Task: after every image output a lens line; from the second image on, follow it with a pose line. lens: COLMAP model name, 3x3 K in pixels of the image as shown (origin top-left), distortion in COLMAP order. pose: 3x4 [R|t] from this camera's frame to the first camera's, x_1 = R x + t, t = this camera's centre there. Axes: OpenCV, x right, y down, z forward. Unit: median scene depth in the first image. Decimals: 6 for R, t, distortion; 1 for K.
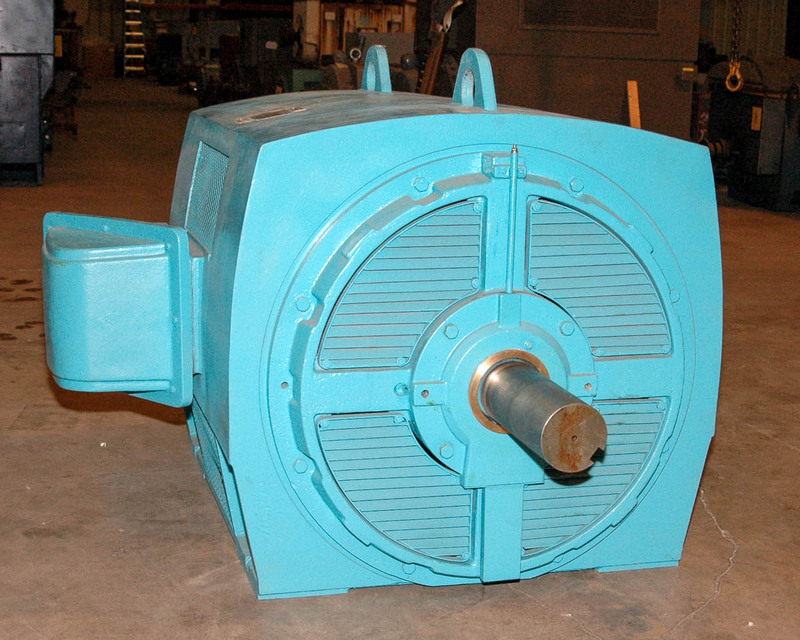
lens RADIAL K [[1476.9, 0, 400.0], [0, 1476.9, 320.0], [0, 0, 1]] dist [-0.072757, -0.136265]
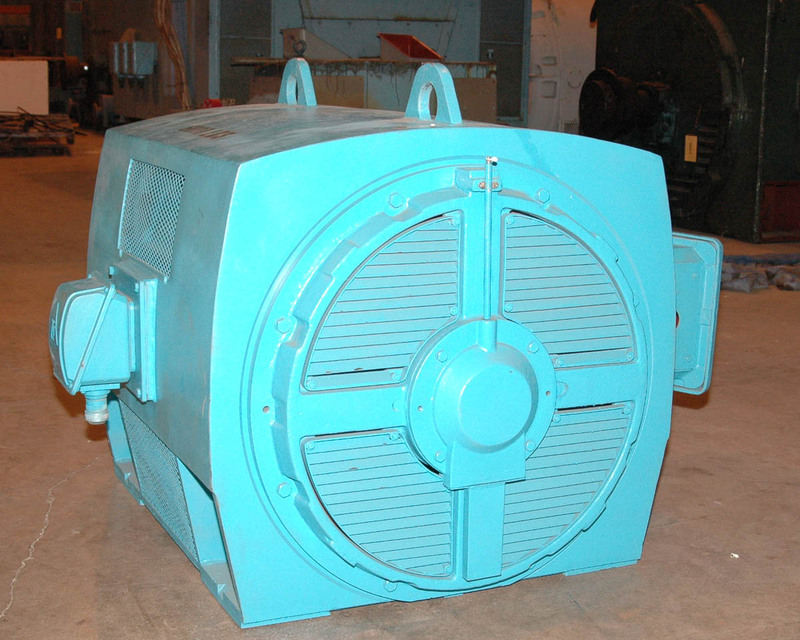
lens RADIAL K [[1476.9, 0, 400.0], [0, 1476.9, 320.0], [0, 0, 1]] dist [-0.072757, -0.136265]
pose [[0.979296, -0.038310, 0.198774, -0.183268], [0.038533, 0.999254, 0.002750, -0.013857], [-0.198731, 0.004967, 0.980041, 0.025003]]
